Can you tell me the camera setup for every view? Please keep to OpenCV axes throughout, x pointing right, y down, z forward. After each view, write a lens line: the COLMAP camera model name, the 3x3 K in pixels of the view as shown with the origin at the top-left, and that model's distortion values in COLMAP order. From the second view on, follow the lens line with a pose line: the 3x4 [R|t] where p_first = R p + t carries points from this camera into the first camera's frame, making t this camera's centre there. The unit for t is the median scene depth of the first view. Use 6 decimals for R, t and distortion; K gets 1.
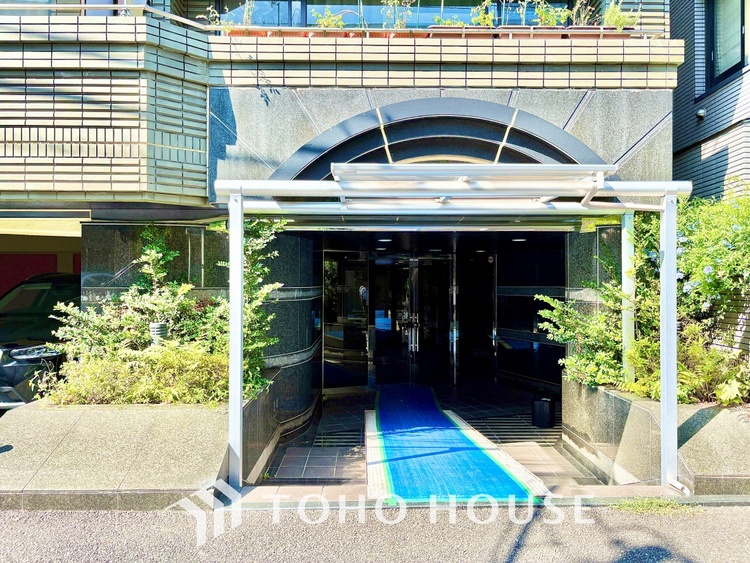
lens RADIAL K [[599.5, 0, 377.7], [0, 599.5, 269.8], [0, 0, 1]] dist [0.029340, 0.001518]
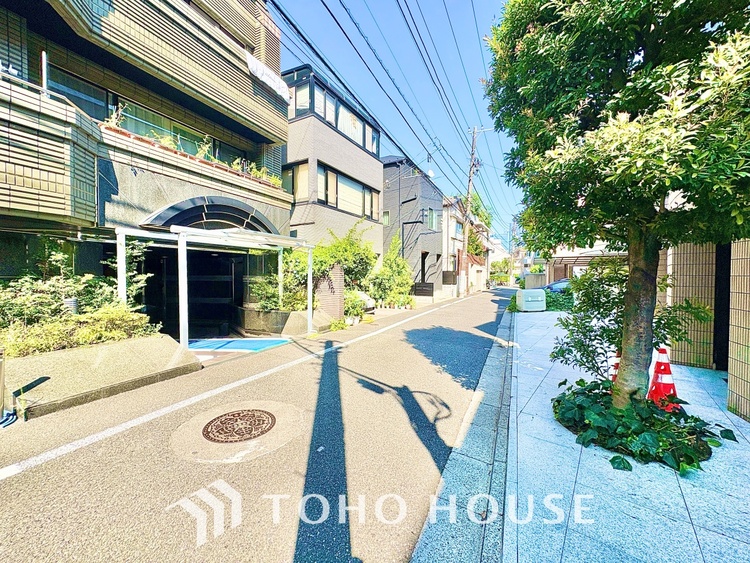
lens RADIAL K [[299.2, 0, 375.5], [0, 299.2, 281.8], [0, 0, 1]] dist [0.000103, 0.000325]
pose [[0.455890, -0.019588, 0.889821, -0.683797], [-0.017806, 0.999357, 0.031122, 0.004713], [-0.889858, -0.030032, 0.455248, -0.082132]]
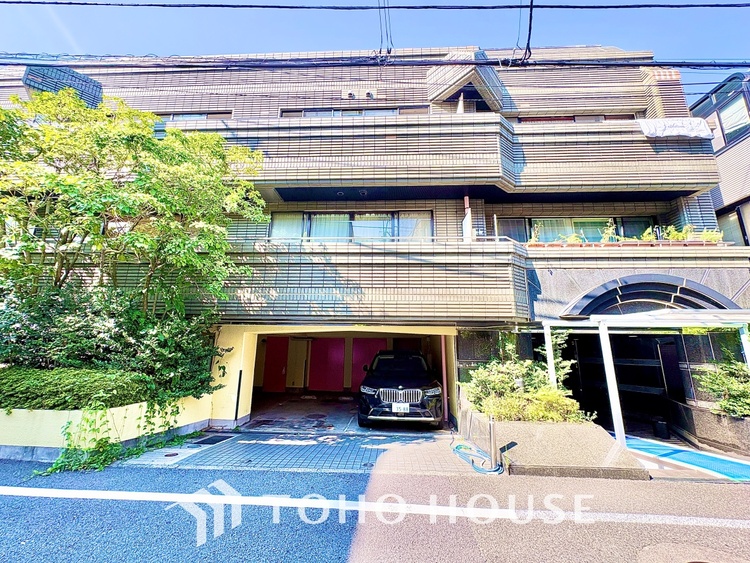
lens RADIAL K [[299.2, 0, 375.5], [0, 299.2, 281.8], [0, 0, 1]] dist [0.000103, 0.000325]
pose [[0.997279, -0.004353, -0.073594, -0.762960], [-0.010677, 0.979204, -0.202598, -0.026374], [0.072946, 0.202833, 0.976493, -0.116391]]
